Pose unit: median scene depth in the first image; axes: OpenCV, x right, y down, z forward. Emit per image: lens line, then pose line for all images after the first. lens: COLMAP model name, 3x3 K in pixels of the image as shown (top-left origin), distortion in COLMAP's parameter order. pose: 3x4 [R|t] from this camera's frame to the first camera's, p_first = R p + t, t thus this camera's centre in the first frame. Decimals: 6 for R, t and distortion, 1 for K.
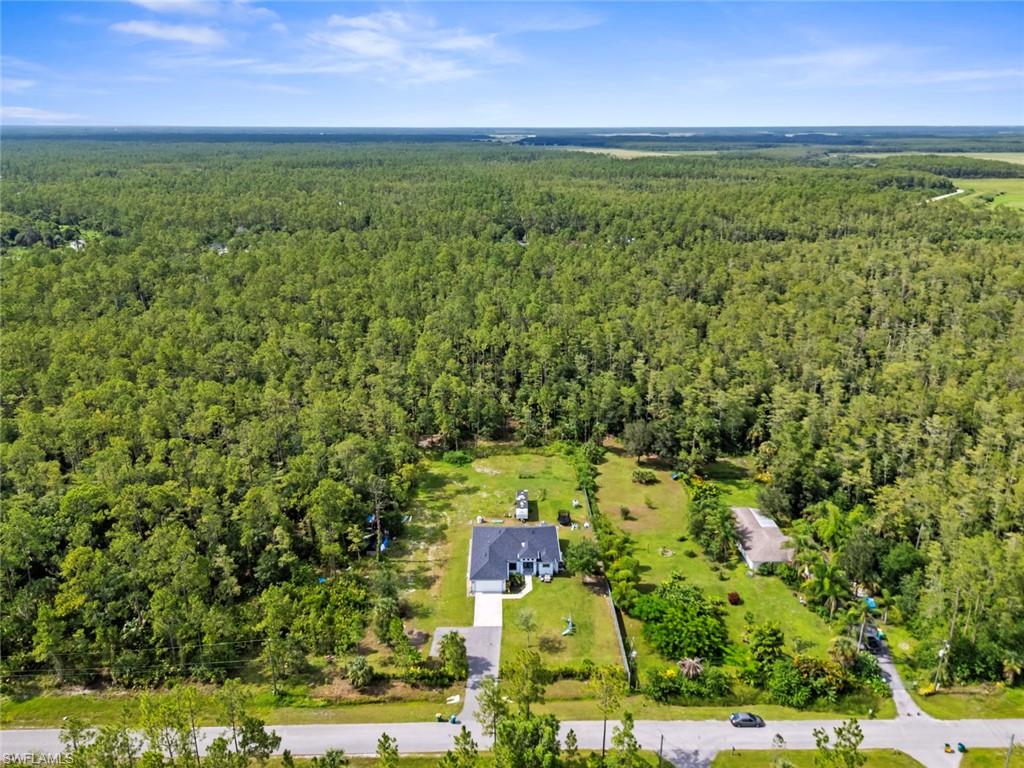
lens RADIAL K [[771.9, 0, 512.0], [0, 771.9, 384.0], [0, 0, 1]] dist [0.046098, -0.004583]
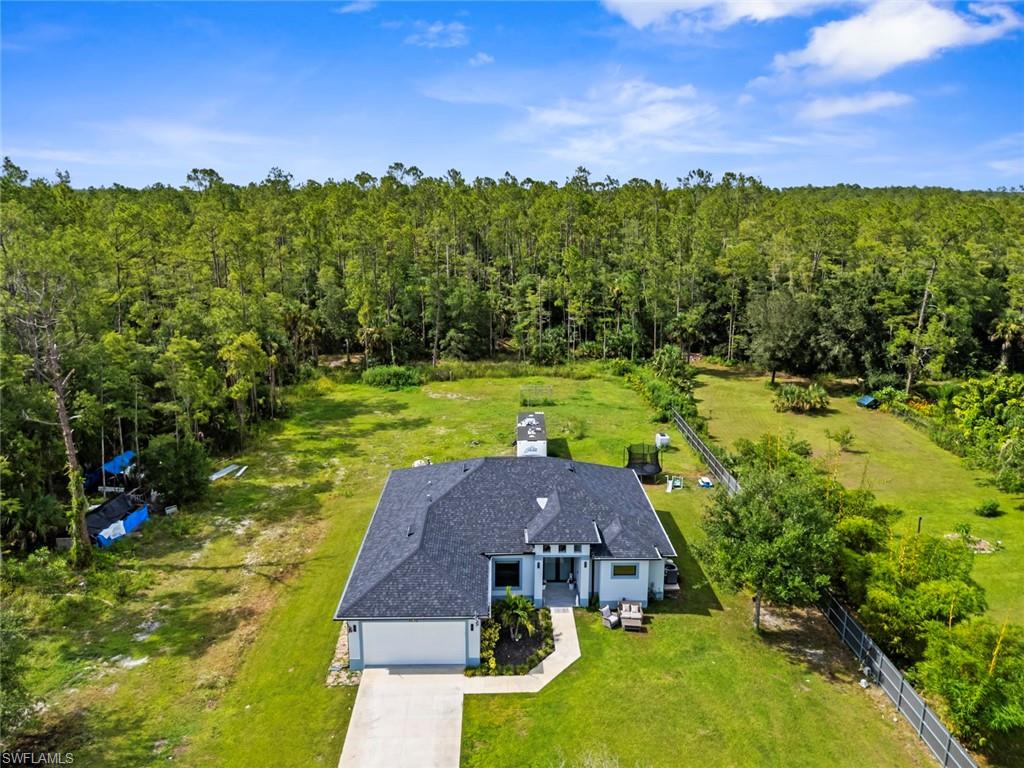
lens RADIAL K [[771.9, 0, 512.0], [0, 771.9, 384.0], [0, 0, 1]] dist [0.046098, -0.004583]
pose [[0.999976, 0.002478, 0.006471, 0.000647], [-0.001920, 0.996396, -0.084803, 0.165711], [-0.006658, 0.084788, 0.996377, 0.618601]]
